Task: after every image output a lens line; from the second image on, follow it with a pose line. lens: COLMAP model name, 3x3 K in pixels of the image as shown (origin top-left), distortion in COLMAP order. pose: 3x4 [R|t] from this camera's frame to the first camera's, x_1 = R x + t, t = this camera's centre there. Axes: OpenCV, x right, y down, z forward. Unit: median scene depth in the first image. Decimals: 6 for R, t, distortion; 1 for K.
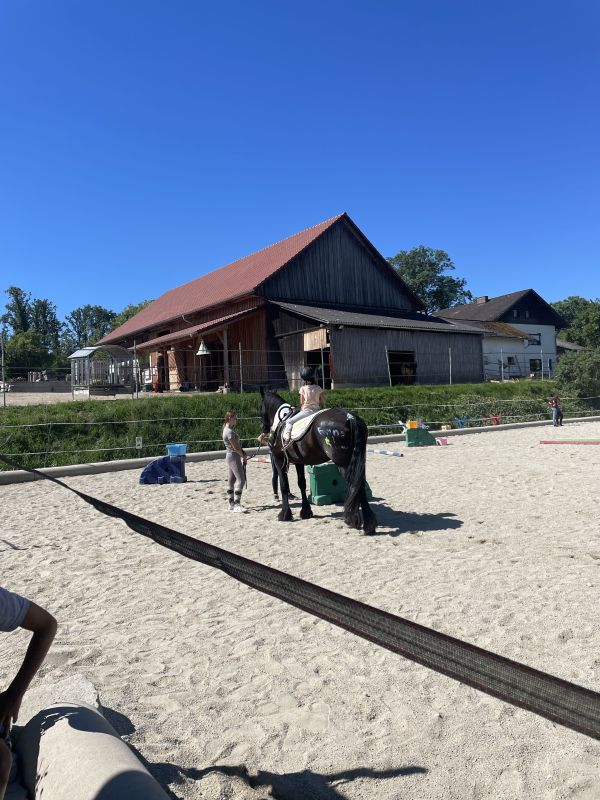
lens RADIAL K [[605.7, 0, 297.6], [0, 605.7, 393.9], [0, 0, 1]] dist [0.095659, -0.113563]
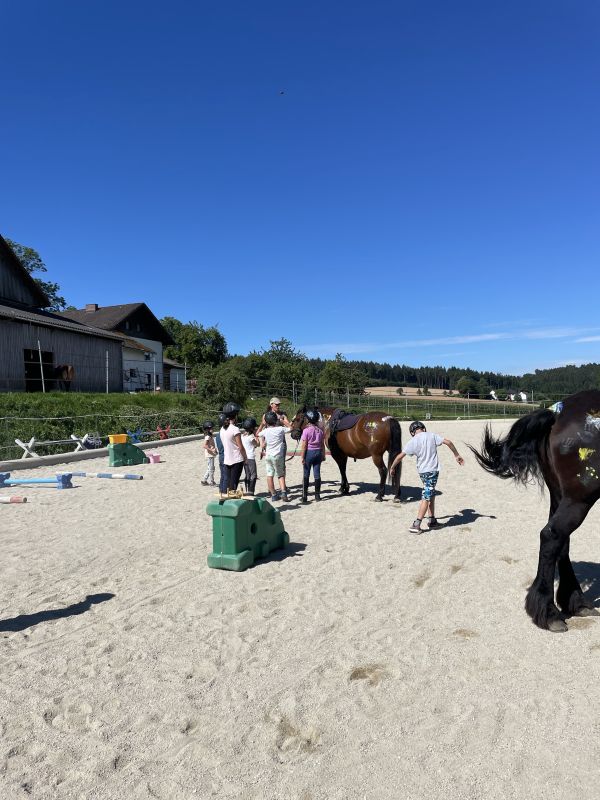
lens RADIAL K [[605.7, 0, 297.6], [0, 605.7, 393.9], [0, 0, 1]] dist [0.095659, -0.113563]
pose [[0.772749, 0.035349, 0.633727, -0.084228], [-0.018212, 0.999272, -0.033531, 0.008831], [-0.634450, 0.014369, 0.772830, 0.140118]]
